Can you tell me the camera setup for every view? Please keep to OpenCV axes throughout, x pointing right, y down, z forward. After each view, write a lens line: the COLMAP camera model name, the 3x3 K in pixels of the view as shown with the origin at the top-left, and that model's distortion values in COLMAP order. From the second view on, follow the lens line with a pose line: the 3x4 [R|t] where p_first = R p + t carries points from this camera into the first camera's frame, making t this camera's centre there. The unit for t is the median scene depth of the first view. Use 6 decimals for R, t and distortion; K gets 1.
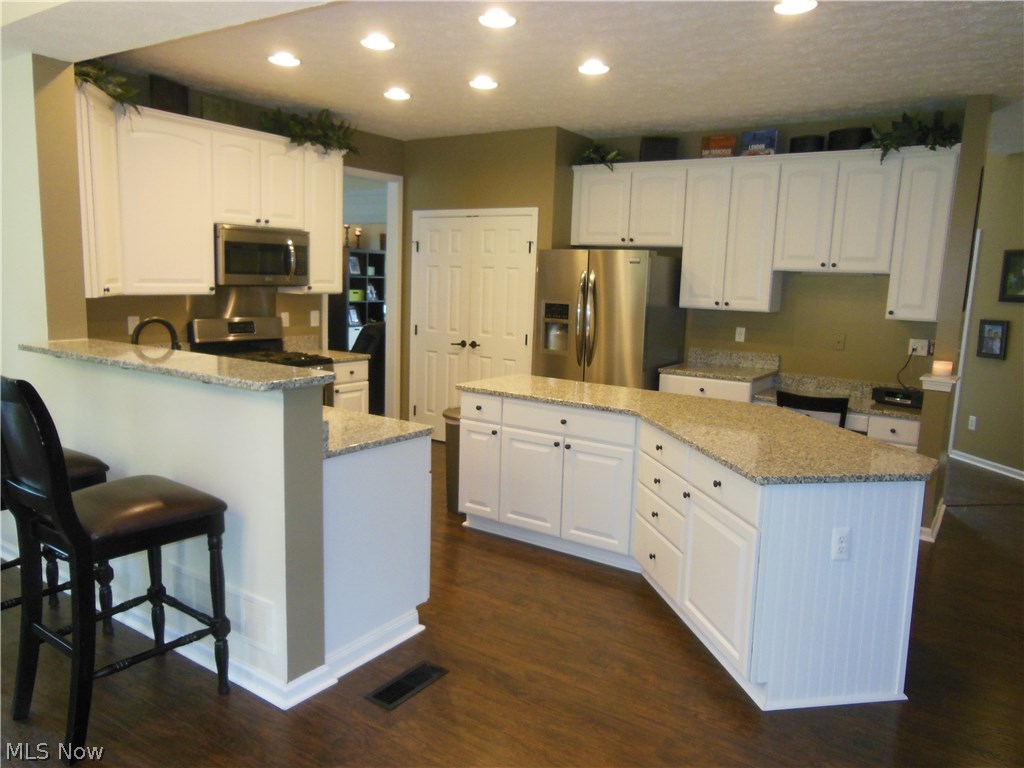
lens RADIAL K [[737.0, 0, 512.0], [0, 737.0, 384.0], [0, 0, 1]] dist [0.002615, 0.002130]
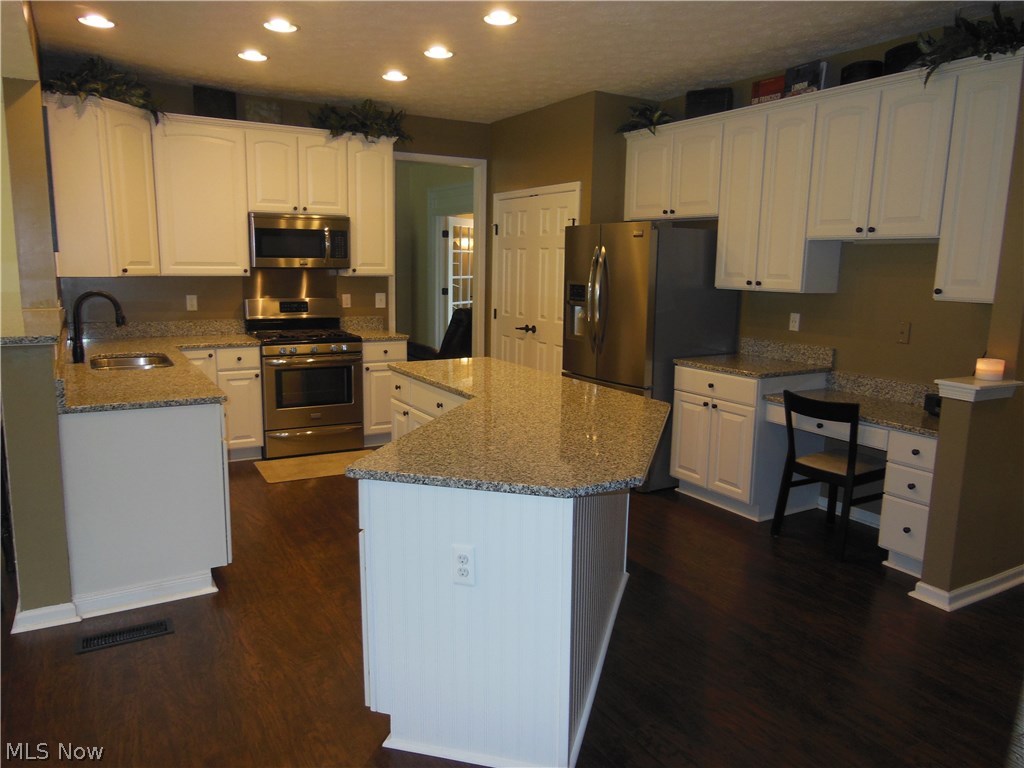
lens RADIAL K [[732.5, 0, 512.0], [0, 732.5, 384.0], [0, 0, 1]] dist [0.004494, 0.000413]
pose [[0.902659, 0.053174, -0.427058, 0.394884], [-0.050130, 0.998574, 0.018378, 0.001879], [0.427426, 0.004819, 0.904037, 0.145181]]
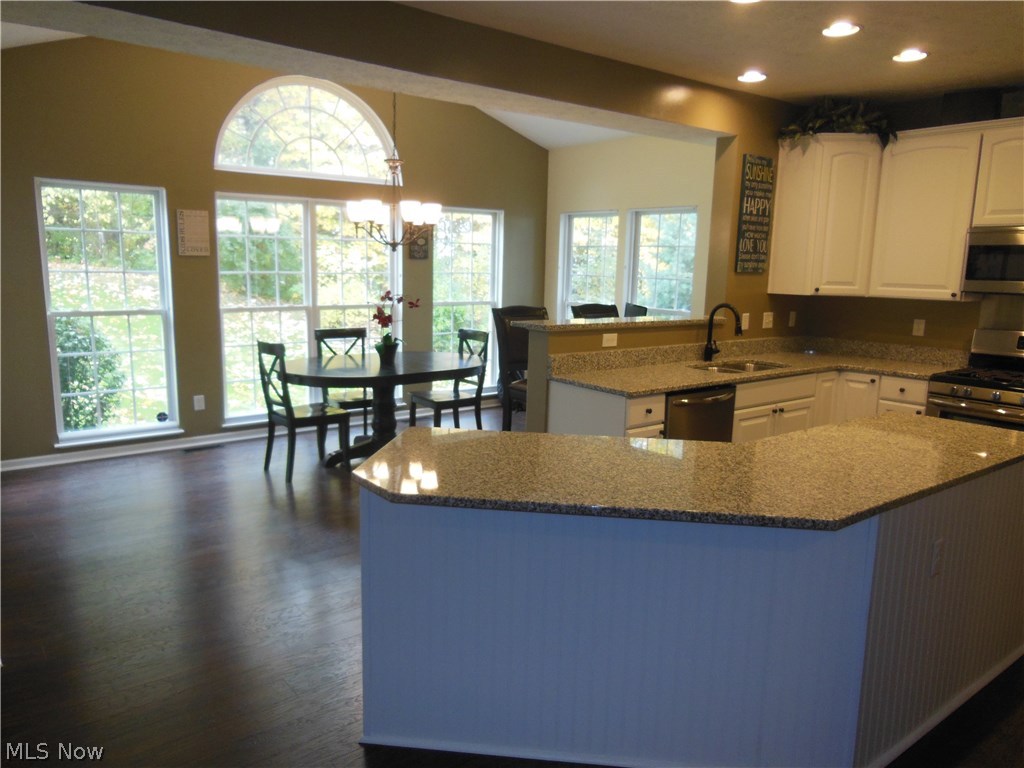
lens RADIAL K [[737.0, 0, 512.0], [0, 737.0, 384.0], [0, 0, 1]] dist [0.002615, 0.002130]
pose [[-0.313298, 0.109874, -0.943277, 0.629417], [-0.174691, 0.969666, 0.170969, -0.070609], [0.933449, 0.218347, -0.284601, 0.670933]]
